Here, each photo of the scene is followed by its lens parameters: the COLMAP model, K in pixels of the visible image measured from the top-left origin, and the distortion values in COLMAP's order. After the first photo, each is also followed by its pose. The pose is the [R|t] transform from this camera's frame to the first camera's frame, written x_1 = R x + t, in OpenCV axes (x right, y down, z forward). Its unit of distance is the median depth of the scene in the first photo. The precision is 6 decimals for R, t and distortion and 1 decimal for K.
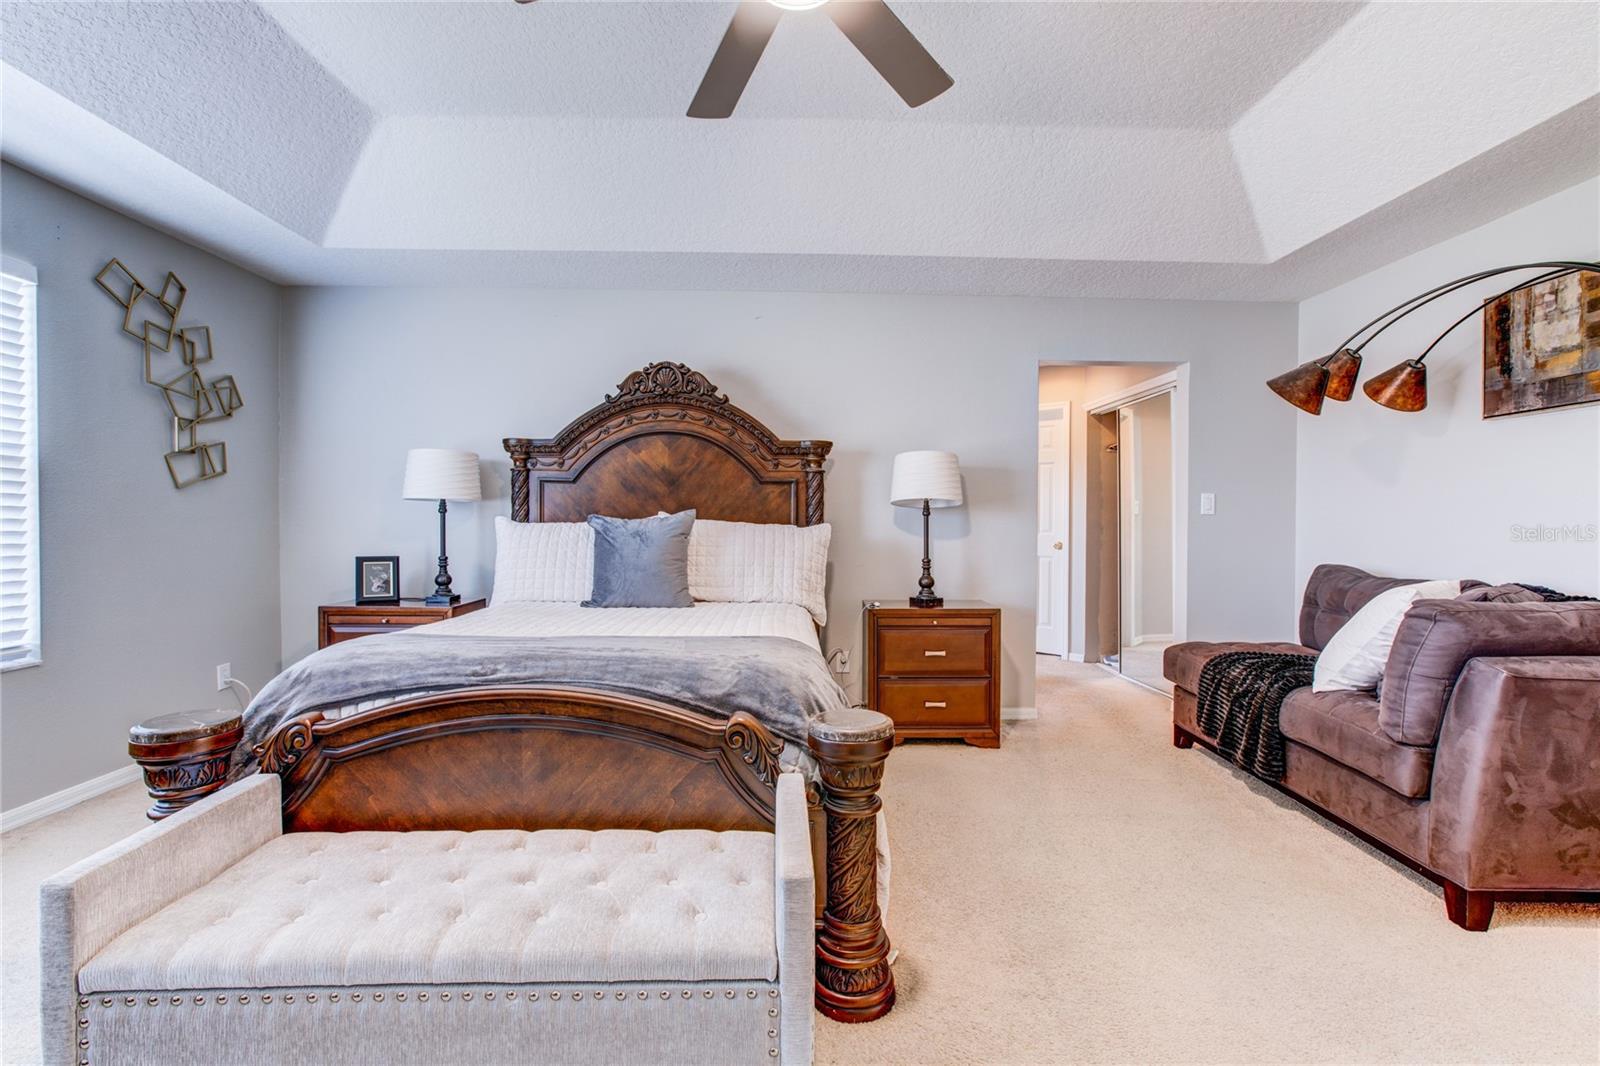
lens RADIAL K [[735.1, 0, 794.0], [0, 735.1, 533.6], [0, 0, 1]] dist [0.002402, 0.002051]
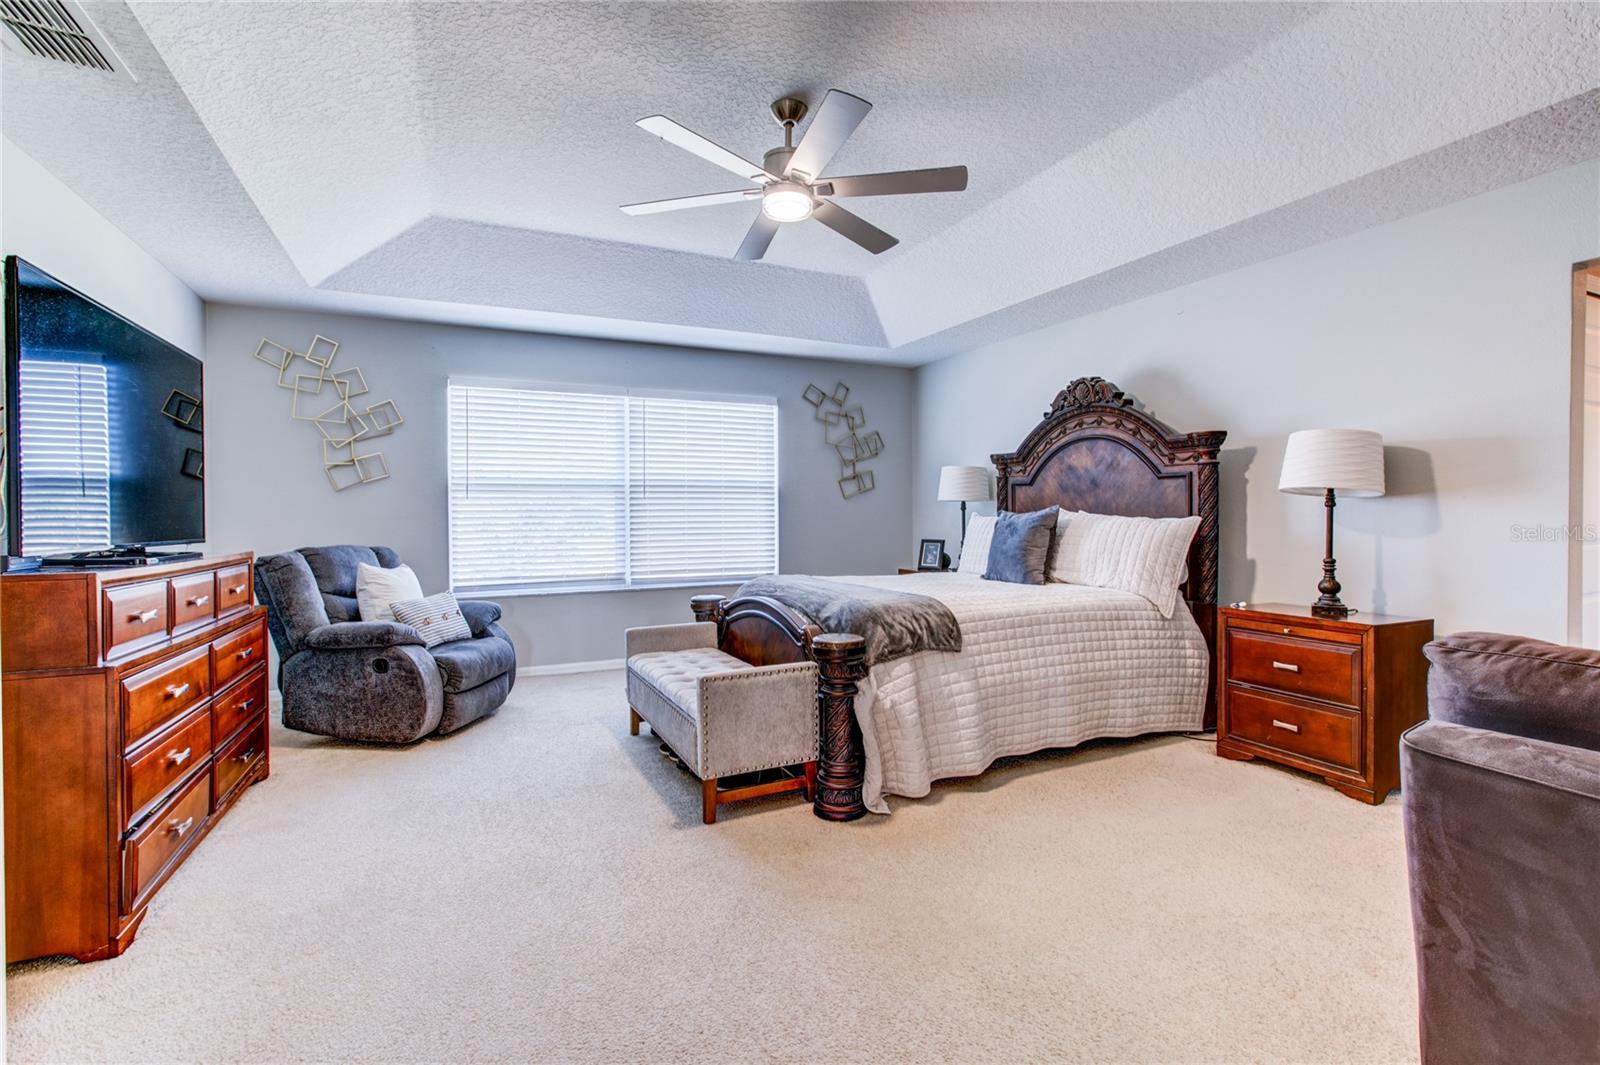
lens RADIAL K [[735.1, 0, 797.6], [0, 735.1, 524.3], [0, 0, 1]] dist [0.002402, 0.002051]
pose [[0.430984, 0.005757, -0.902341, 0.677500], [-0.018772, 0.999820, -0.002587, 0.008789], [0.902164, 0.018054, 0.431014, 0.098685]]
